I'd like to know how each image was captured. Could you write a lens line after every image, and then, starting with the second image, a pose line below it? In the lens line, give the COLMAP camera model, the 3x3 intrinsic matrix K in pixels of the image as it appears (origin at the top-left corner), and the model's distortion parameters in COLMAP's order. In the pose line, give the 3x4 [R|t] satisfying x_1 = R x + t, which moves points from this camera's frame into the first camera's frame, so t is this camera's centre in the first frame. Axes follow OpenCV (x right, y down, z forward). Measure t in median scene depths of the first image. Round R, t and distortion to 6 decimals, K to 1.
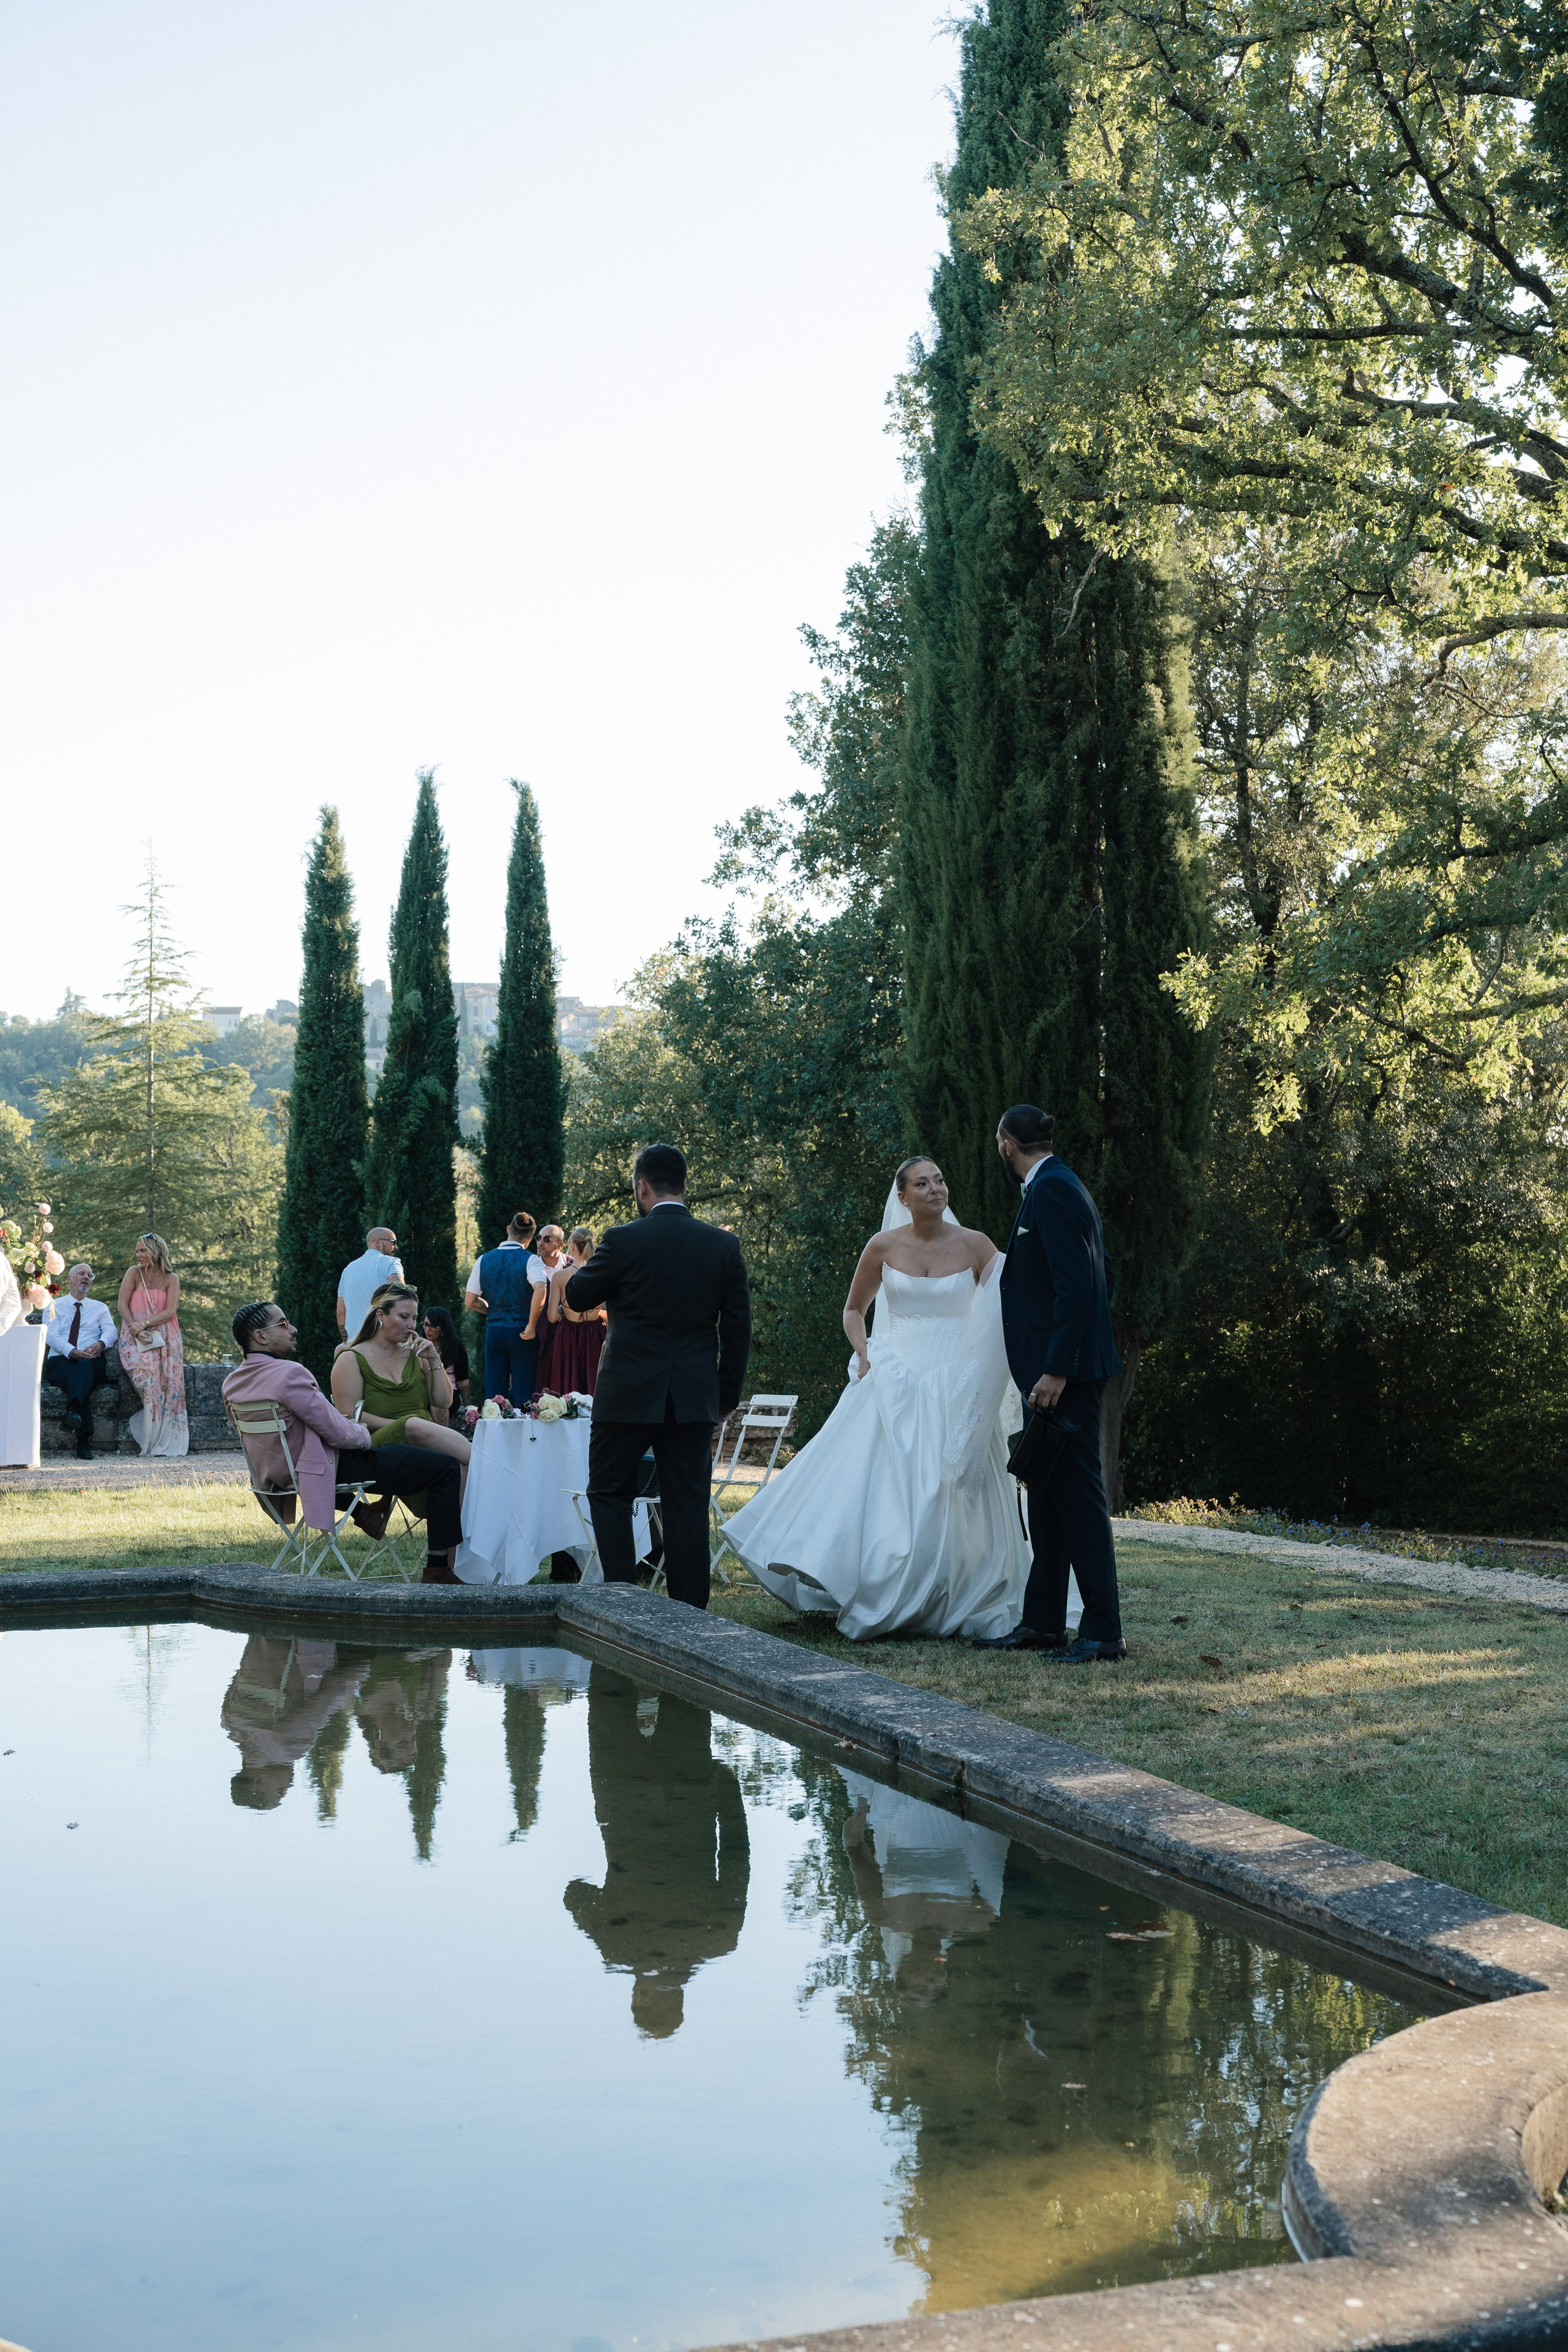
lens RADIAL K [[3227.7, 0, 781.9], [0, 3227.7, 1169.3], [0, 0, 1]] dist [0.014504, 0.000000]
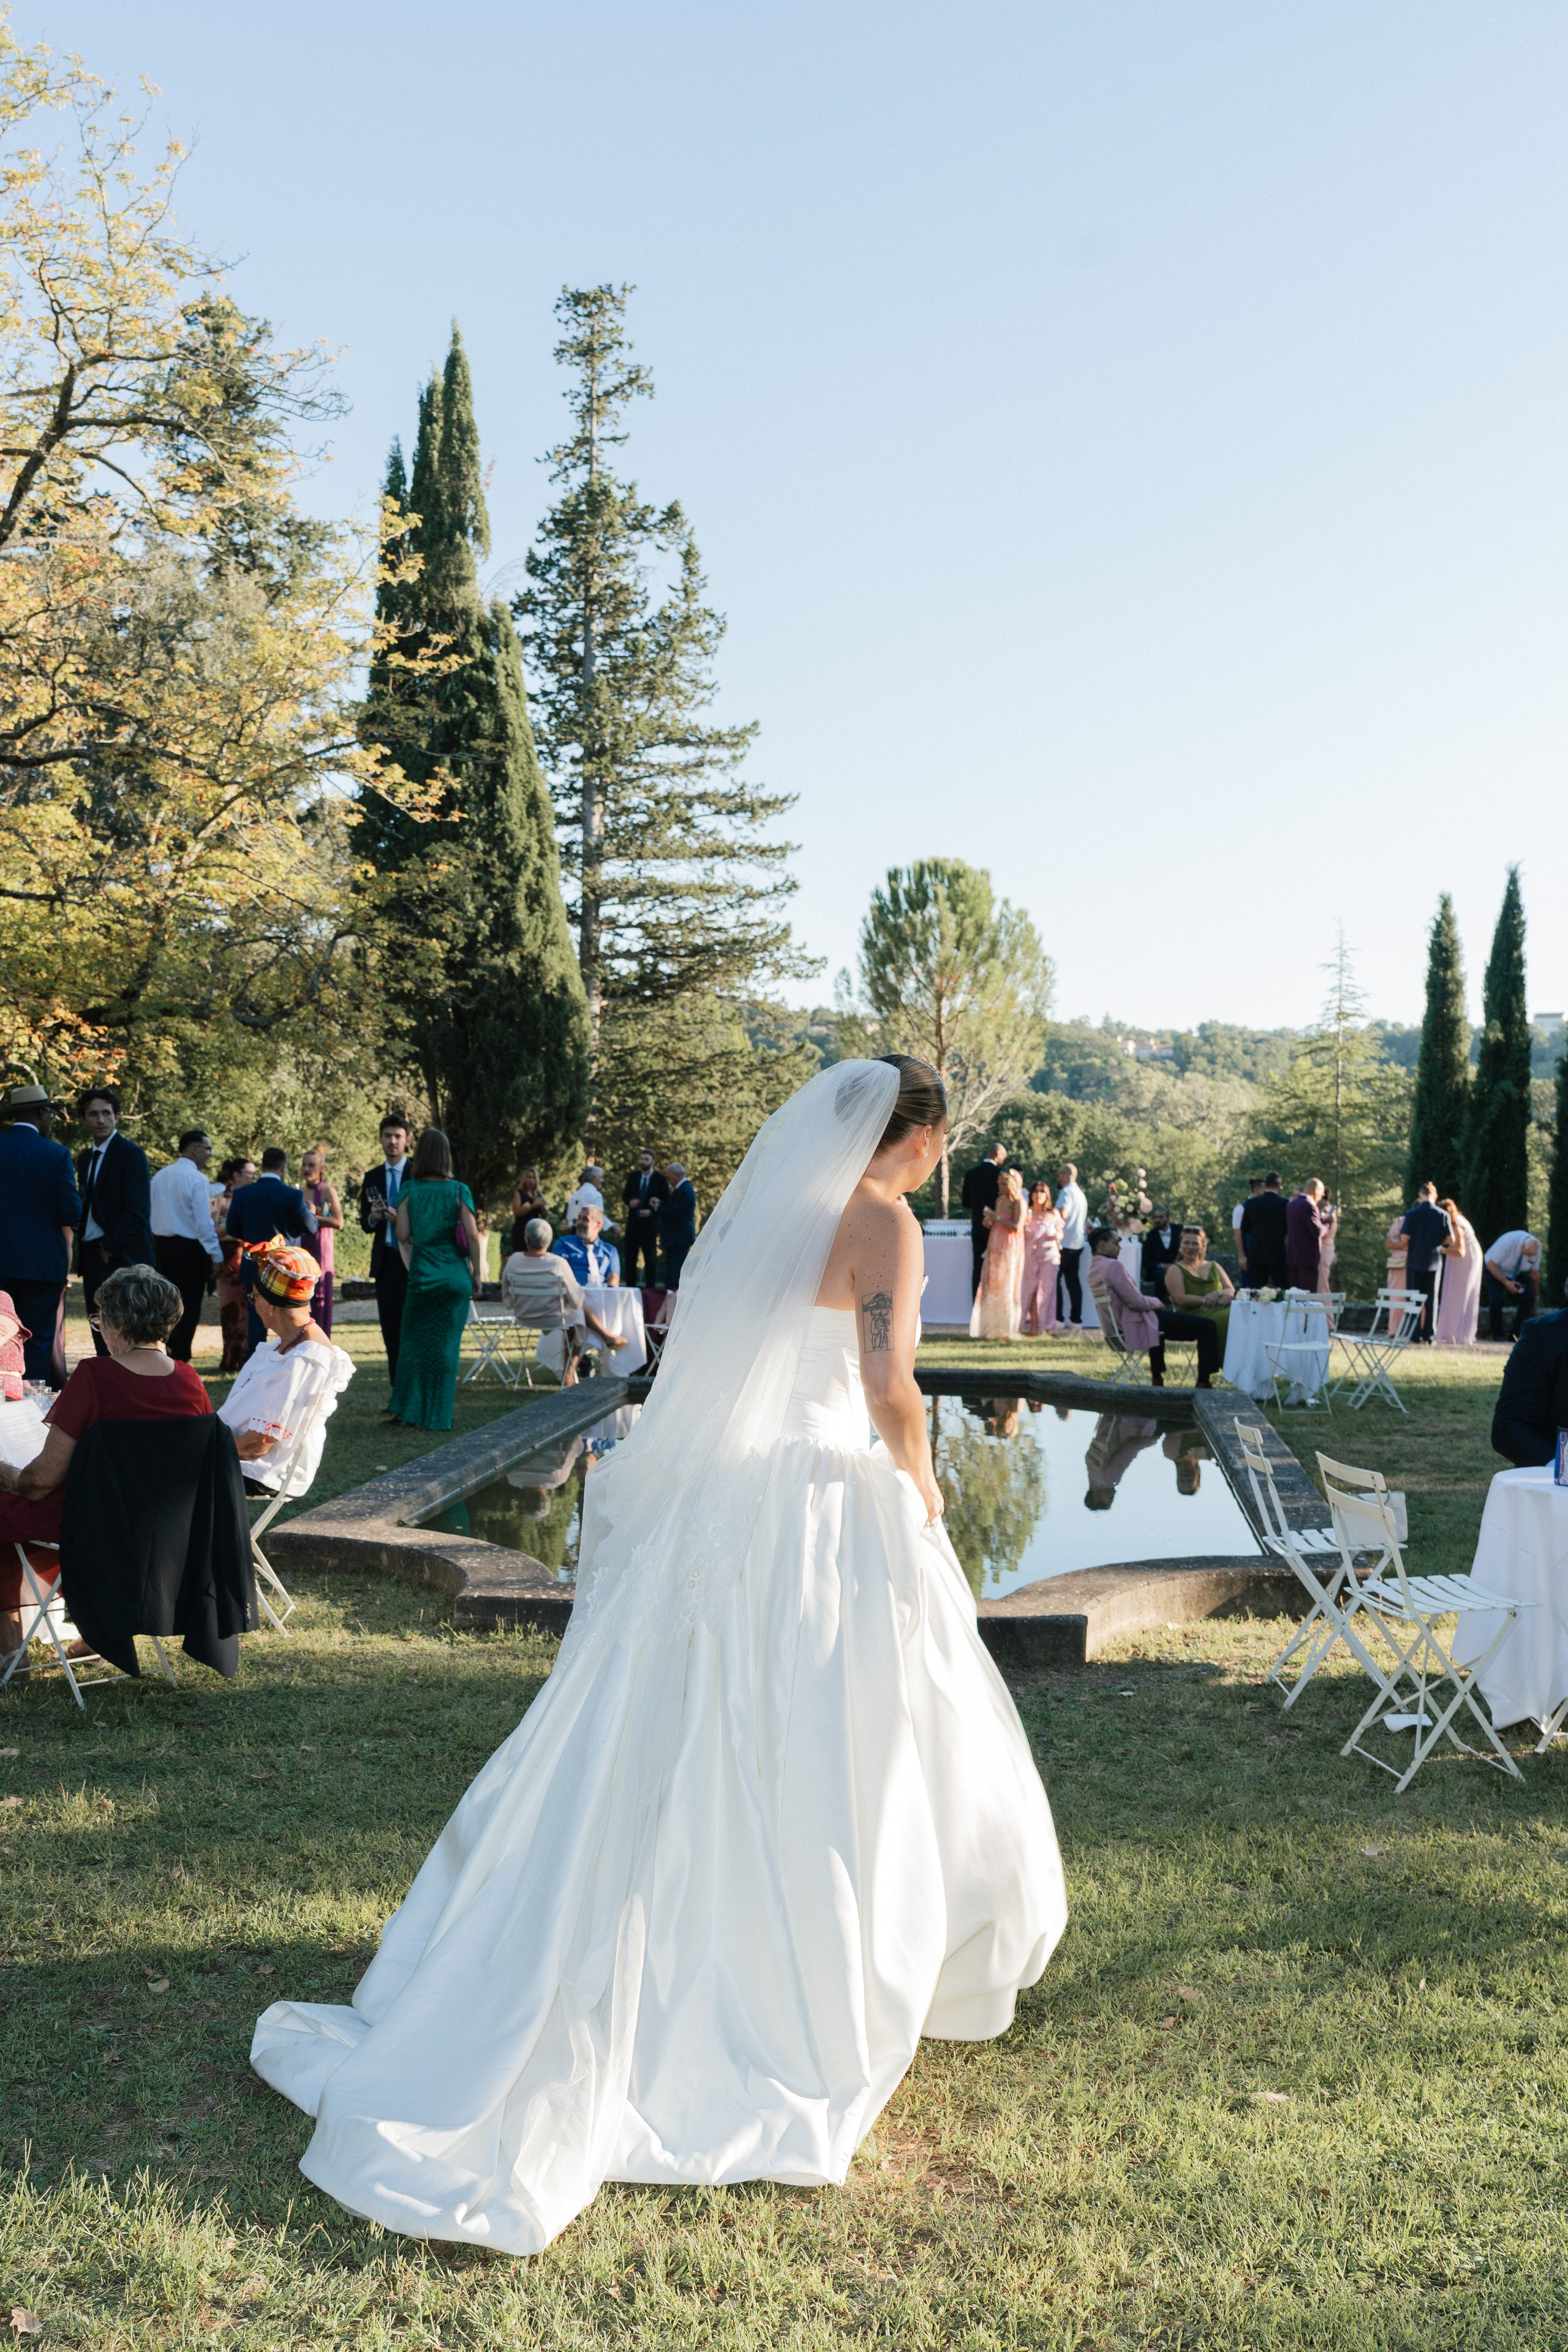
lens RADIAL K [[2353.9, 0, 724.9], [0, 2353.9, 1258.2], [0, 0, 1]] dist [0.021377, 0.000000]
pose [[0.869302, 0.027477, -0.493518, 0.106706], [-0.001355, 0.998582, 0.053210, -0.004532], [0.494280, -0.045587, 0.868106, -0.089822]]
